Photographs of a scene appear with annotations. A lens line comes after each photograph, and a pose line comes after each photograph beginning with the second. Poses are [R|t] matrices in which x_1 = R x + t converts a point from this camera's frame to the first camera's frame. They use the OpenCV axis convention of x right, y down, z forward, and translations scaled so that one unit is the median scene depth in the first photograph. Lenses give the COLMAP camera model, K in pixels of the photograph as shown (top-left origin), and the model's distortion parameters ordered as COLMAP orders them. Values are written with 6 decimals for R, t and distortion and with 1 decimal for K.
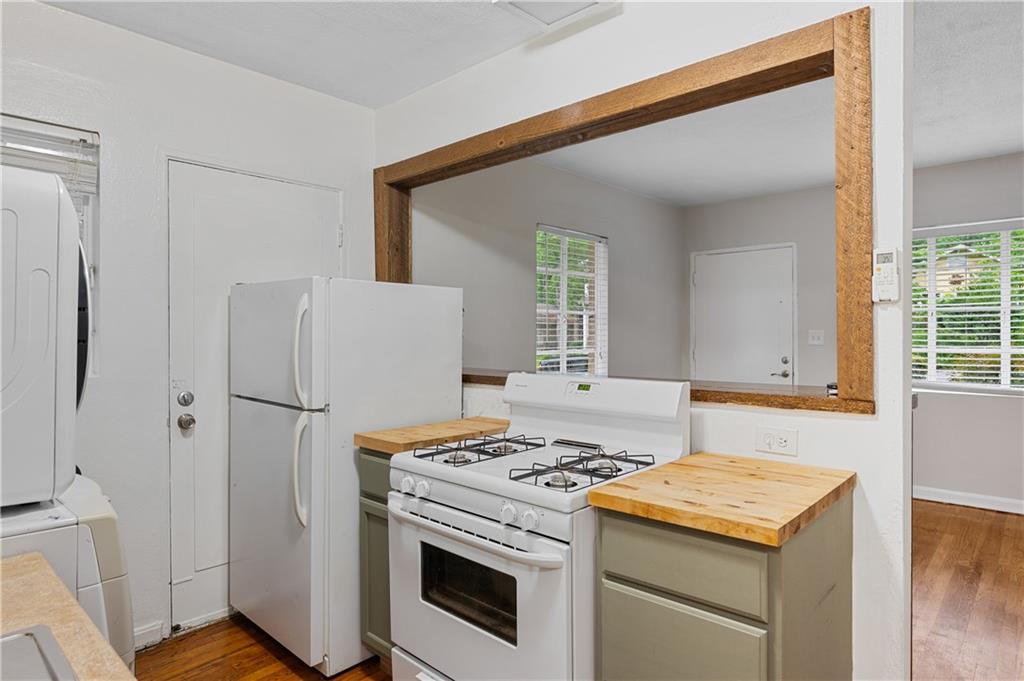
lens RADIAL K [[596.2, 0, 517.5], [0, 596.2, 336.5], [0, 0, 1]] dist [-0.011817, 0.002620]
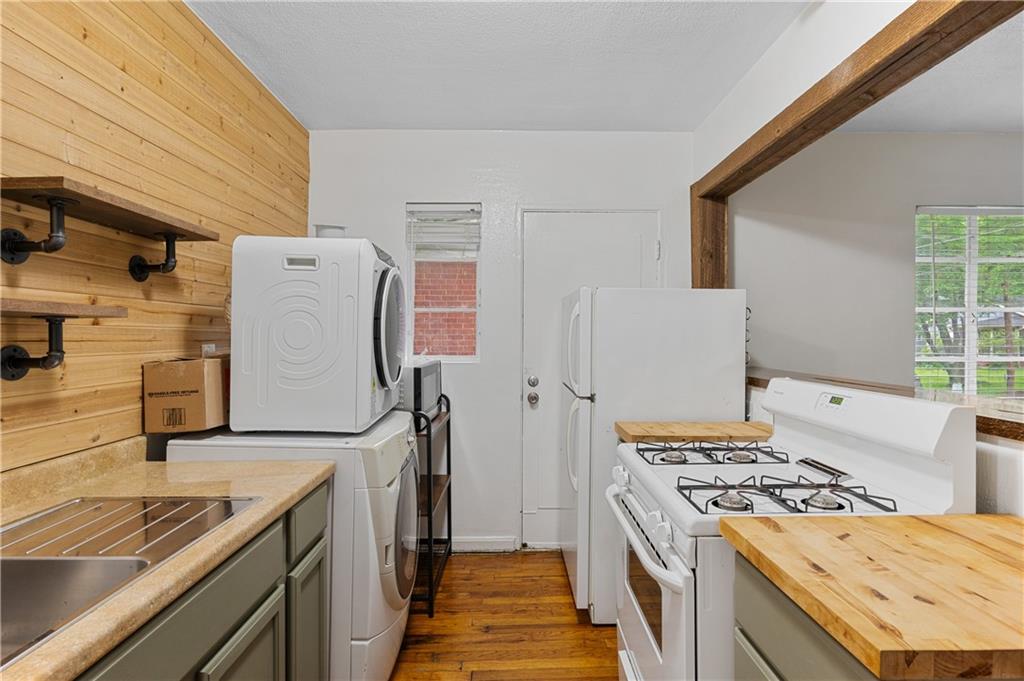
lens RADIAL K [[497.8, 0, 515.7], [0, 497.8, 333.0], [0, 0, 1]] dist [-0.007277, 0.000049]
pose [[0.687195, -0.000482, -0.726473, 0.254151], [-0.006899, 0.999950, -0.007190, -0.000072], [0.726440, 0.009953, 0.687158, 0.168609]]
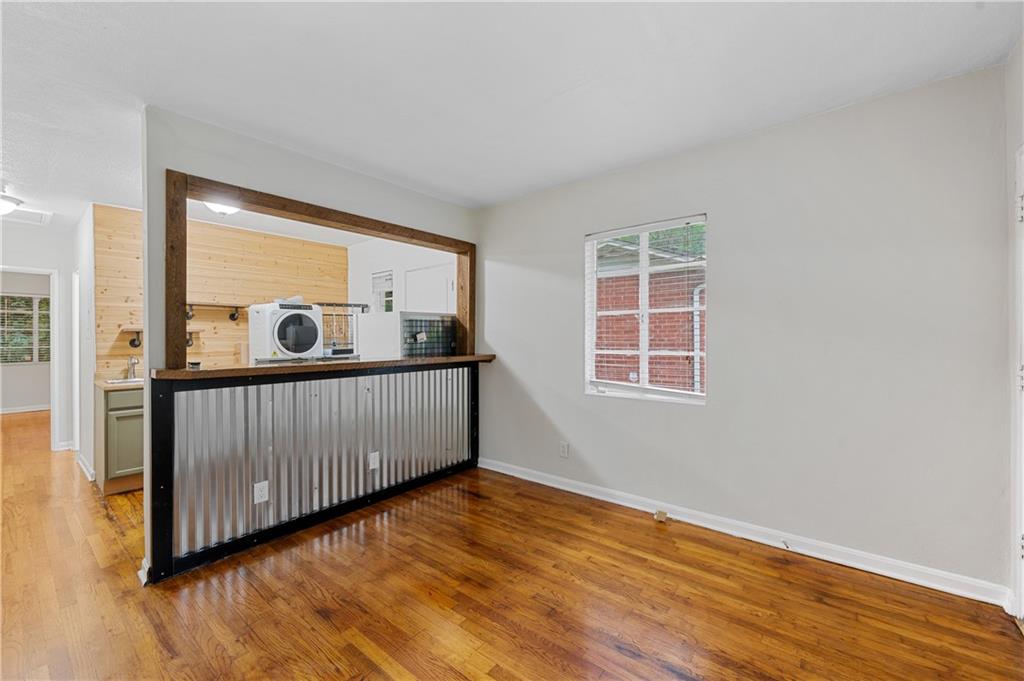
lens RADIAL K [[413.2, 0, 506.3], [0, 413.2, 335.3], [0, 0, 1]] dist [-0.003733, 0.000793]
pose [[0.048900, -0.000388, -0.998804, 1.298313], [-0.000426, 1.000000, -0.000410, -0.003296], [0.998804, 0.000445, 0.048900, 1.325175]]
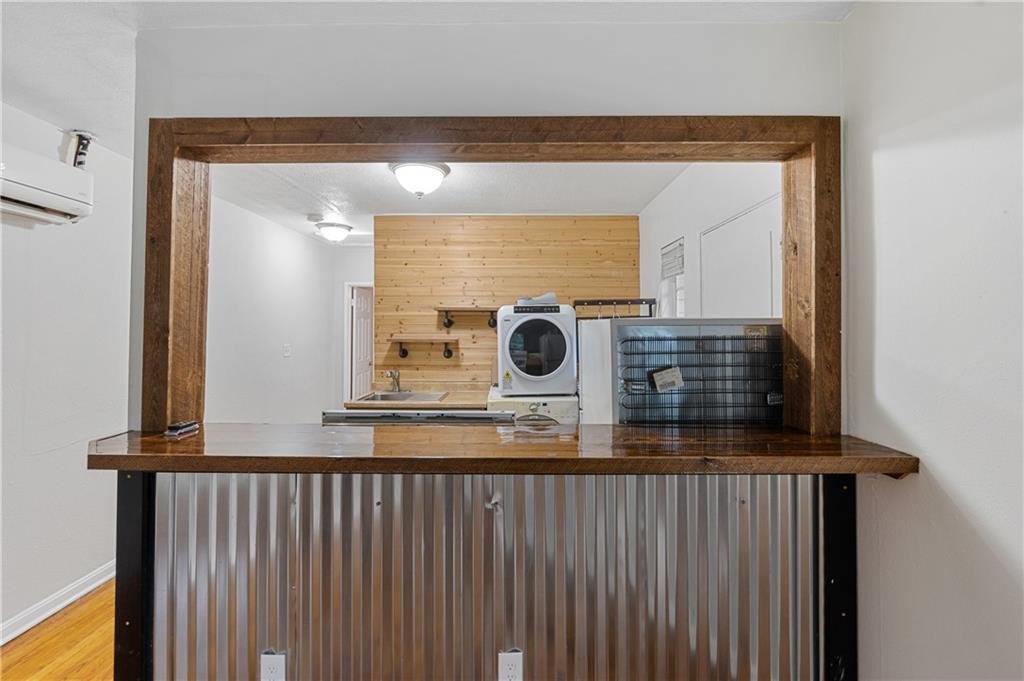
lens RADIAL K [[413.2, 0, 519.6], [0, 413.2, 320.9], [0, 0, 1]] dist [-0.003733, 0.000793]
pose [[-0.733918, -0.005302, -0.679218, 0.412882], [0.000003, 0.999970, -0.007809, -0.077780], [0.679238, -0.005733, -0.733895, 1.392823]]
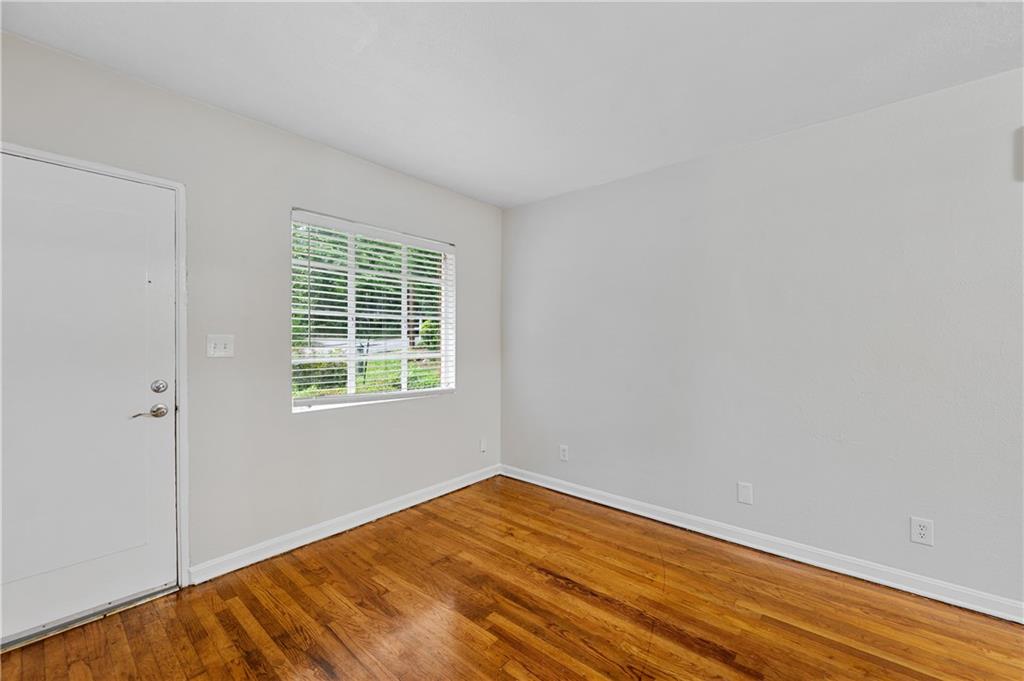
lens RADIAL K [[413.2, 0, 509.9], [0, 413.2, 341.3], [0, 0, 1]] dist [-0.003733, 0.000793]
pose [[-0.026288, 0.002011, 0.999652, 0.101542], [0.005675, 0.999982, -0.001862, -0.001678], [-0.999638, 0.005624, -0.026299, 1.352467]]
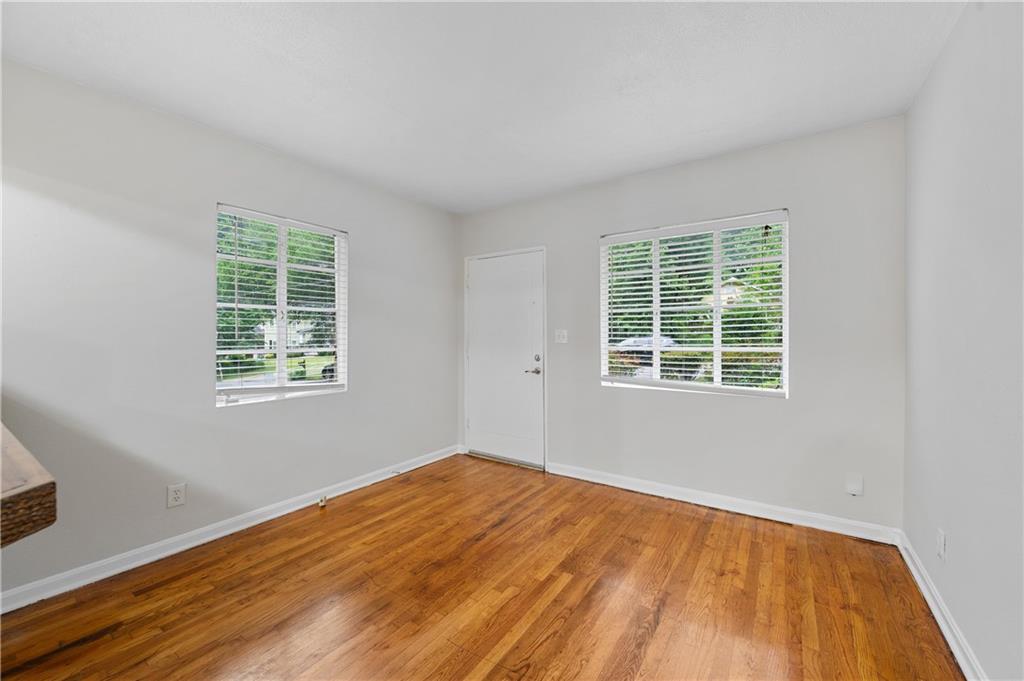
lens RADIAL K [[413.2, 0, 514.3], [0, 413.2, 340.4], [0, 0, 1]] dist [-0.003733, 0.000793]
pose [[0.990103, -0.000379, 0.140341, 0.613542], [-0.000662, 0.999973, 0.007377, 0.007398], [-0.140340, -0.007397, 0.990076, 0.564953]]
